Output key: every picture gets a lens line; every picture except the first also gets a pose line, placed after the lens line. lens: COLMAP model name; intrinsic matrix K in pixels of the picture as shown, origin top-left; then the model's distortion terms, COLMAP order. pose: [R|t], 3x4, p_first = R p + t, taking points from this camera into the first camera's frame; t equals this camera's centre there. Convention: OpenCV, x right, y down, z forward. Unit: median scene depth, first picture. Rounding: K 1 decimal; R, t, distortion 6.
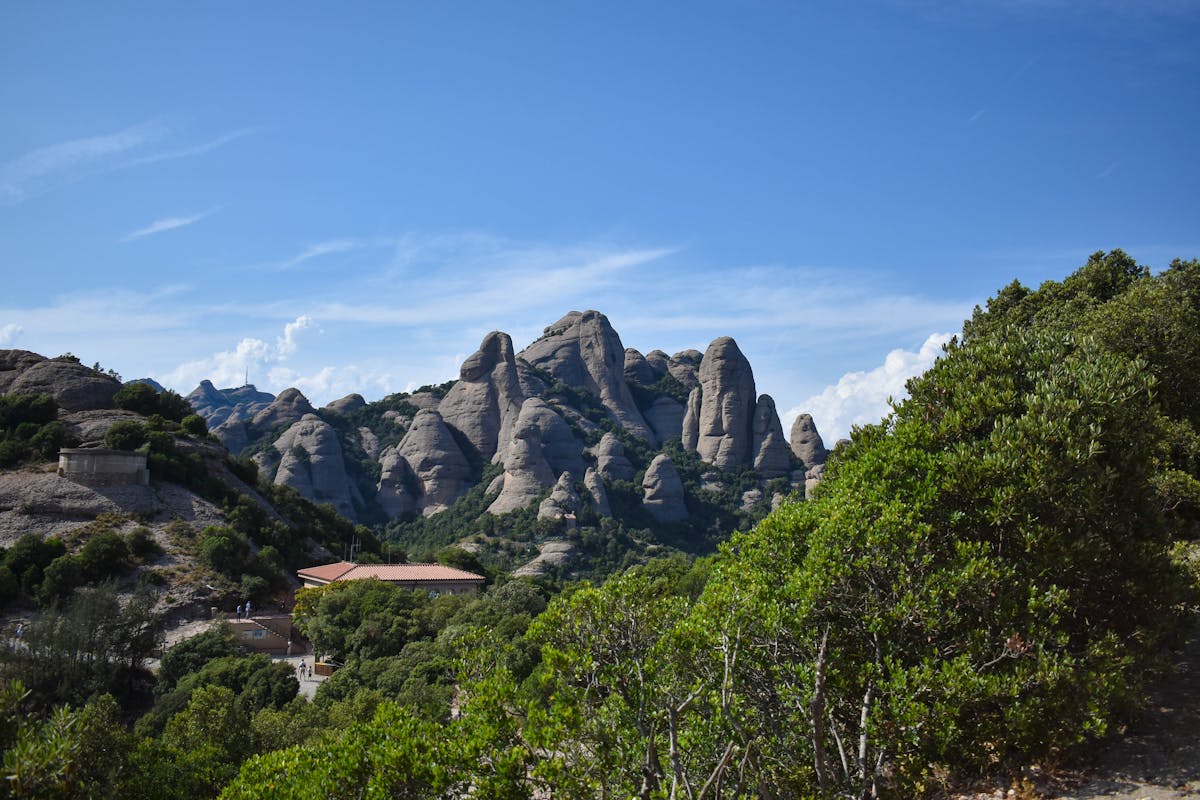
lens RADIAL K [[1092.5, 0, 600.0], [0, 1092.5, 400.0], [0, 0, 1]] dist [-0.092519, -0.001269]
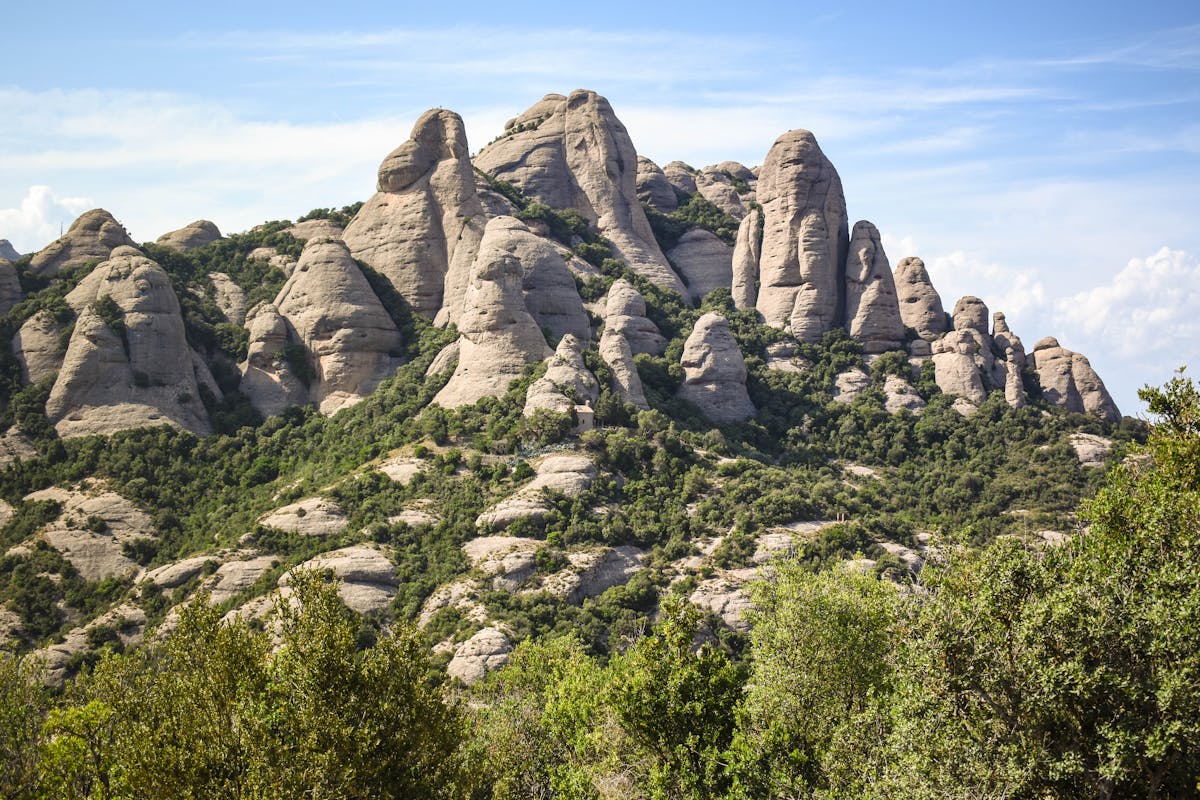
lens RADIAL K [[1329.0, 0, 600.0], [0, 1329.0, 400.0], [0, 0, 1]] dist [-0.068216, 0.004314]
pose [[0.998346, -0.006388, 0.057140, -0.048875], [0.001602, 0.996513, 0.083417, 0.036656], [-0.057474, -0.083188, 0.994875, 0.258210]]
